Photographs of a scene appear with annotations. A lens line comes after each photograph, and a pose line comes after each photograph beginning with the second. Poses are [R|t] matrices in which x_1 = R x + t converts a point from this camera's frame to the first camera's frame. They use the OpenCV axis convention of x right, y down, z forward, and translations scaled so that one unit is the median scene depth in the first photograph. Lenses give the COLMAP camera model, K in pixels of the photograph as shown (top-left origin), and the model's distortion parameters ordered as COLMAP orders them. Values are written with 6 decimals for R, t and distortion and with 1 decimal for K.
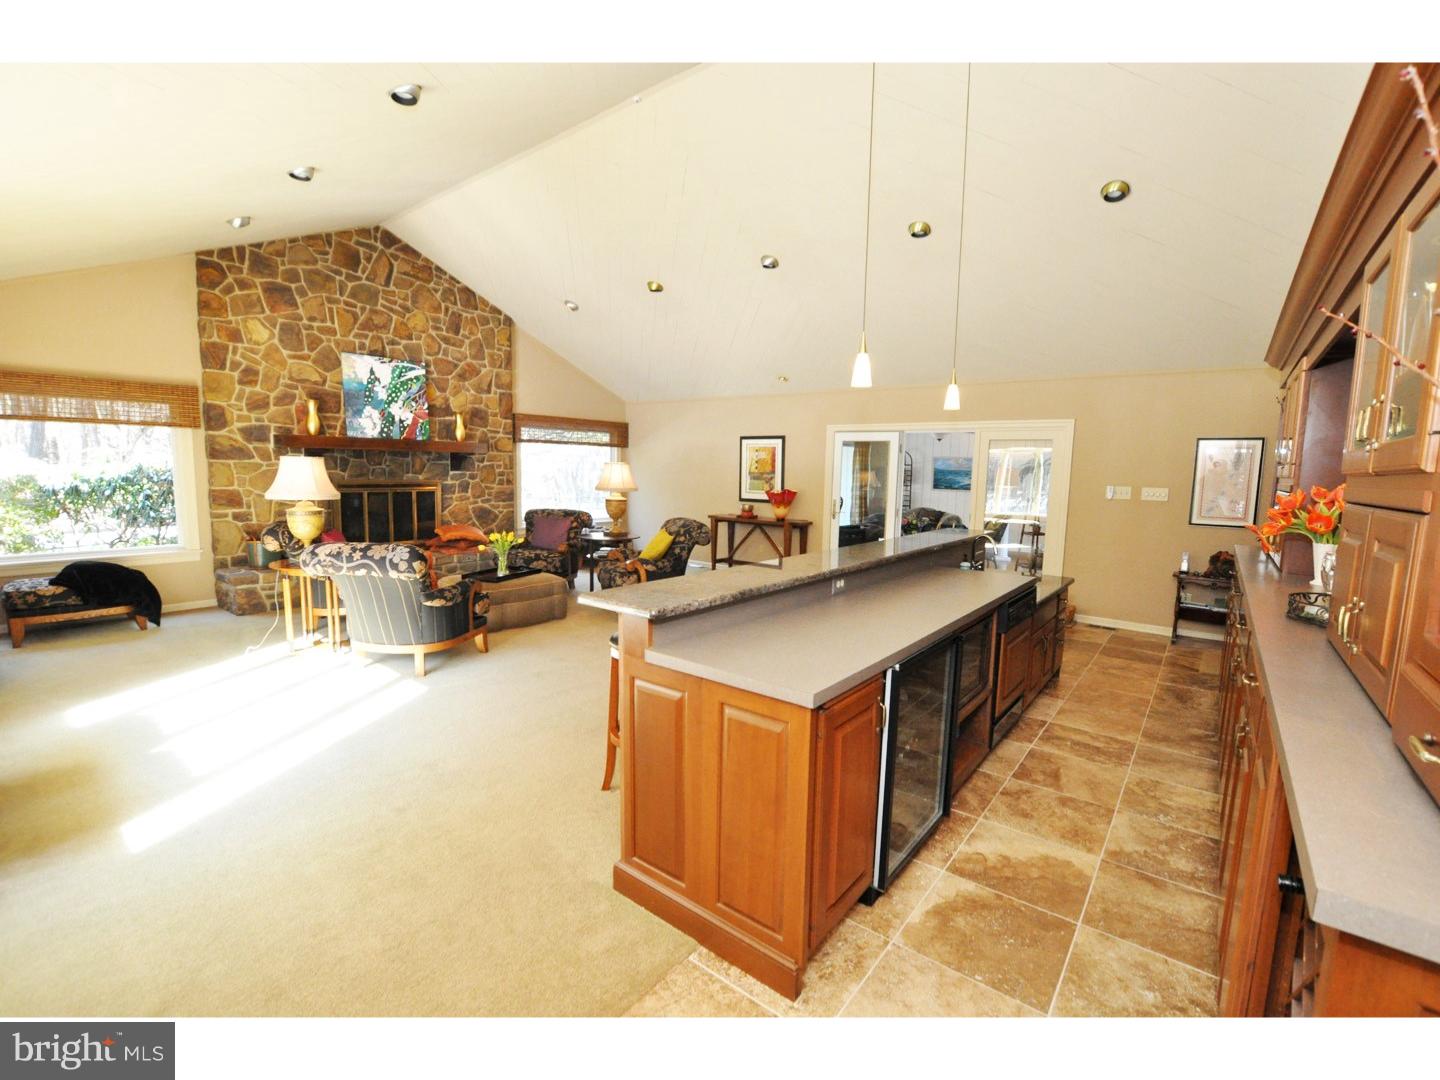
lens RADIAL K [[633.9, 0, 720.2], [0, 633.9, 544.0], [0, 0, 1]] dist [-0.026039, 0.000918]
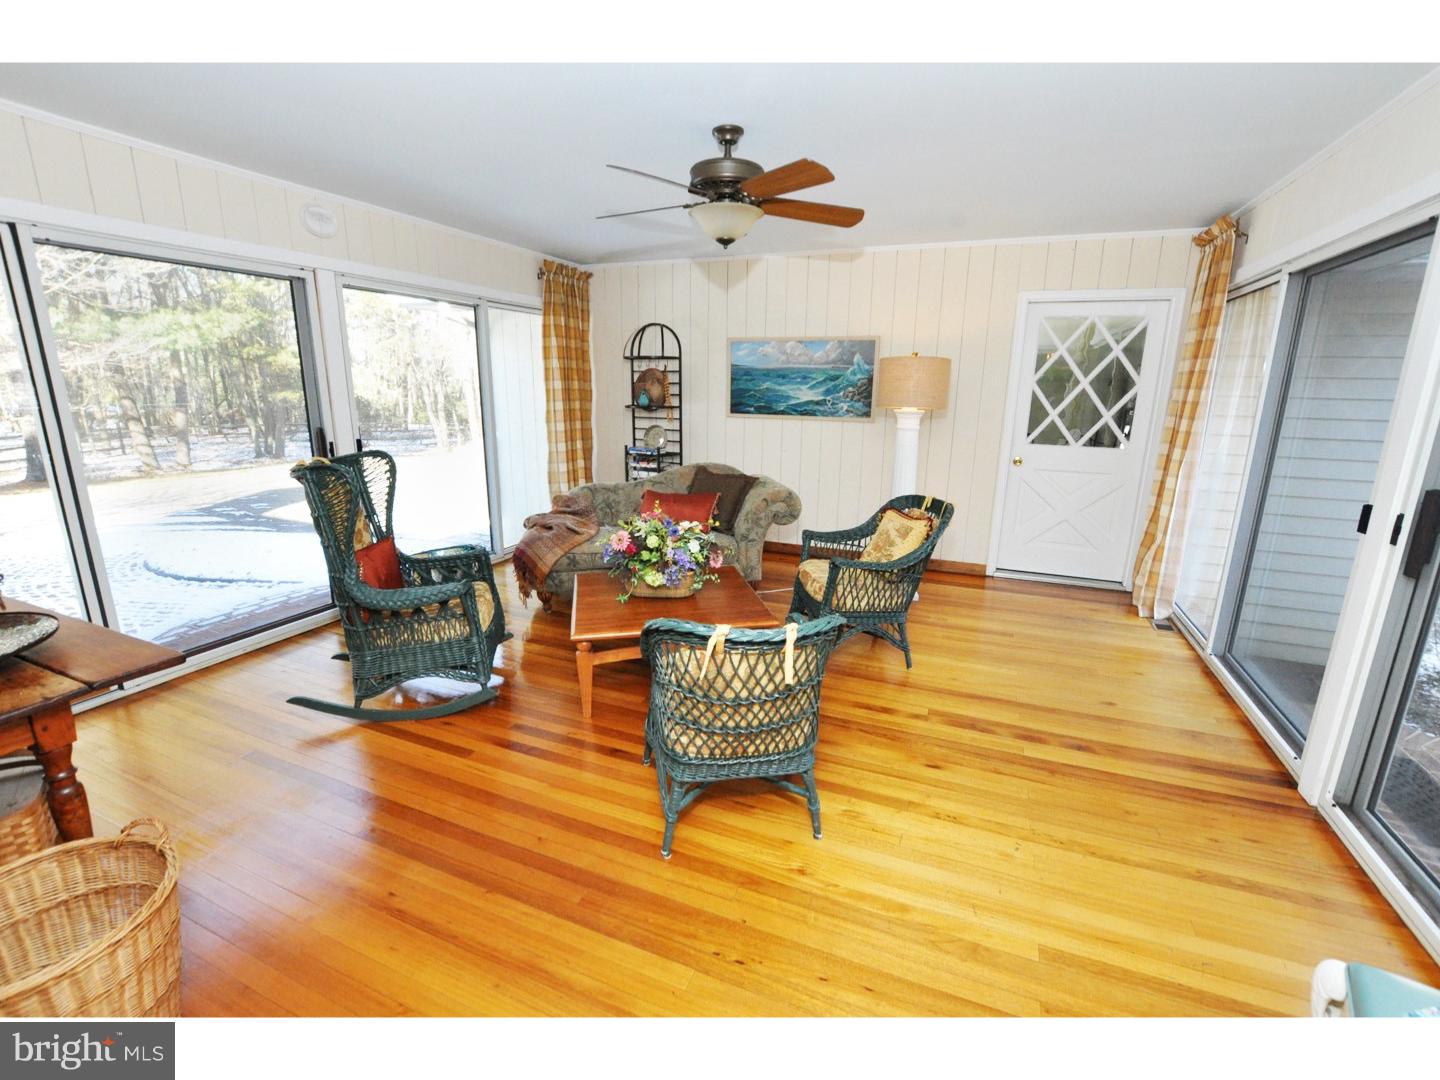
lens RADIAL K [[633.9, 0, 718.8], [0, 633.9, 537.0], [0, 0, 1]] dist [-0.026039, 0.000918]
pose [[0.964327, -0.078213, 0.252894, 0.213473], [0.043553, 0.989213, 0.139863, -0.064701], [-0.261105, -0.123860, 0.957331, 0.578389]]
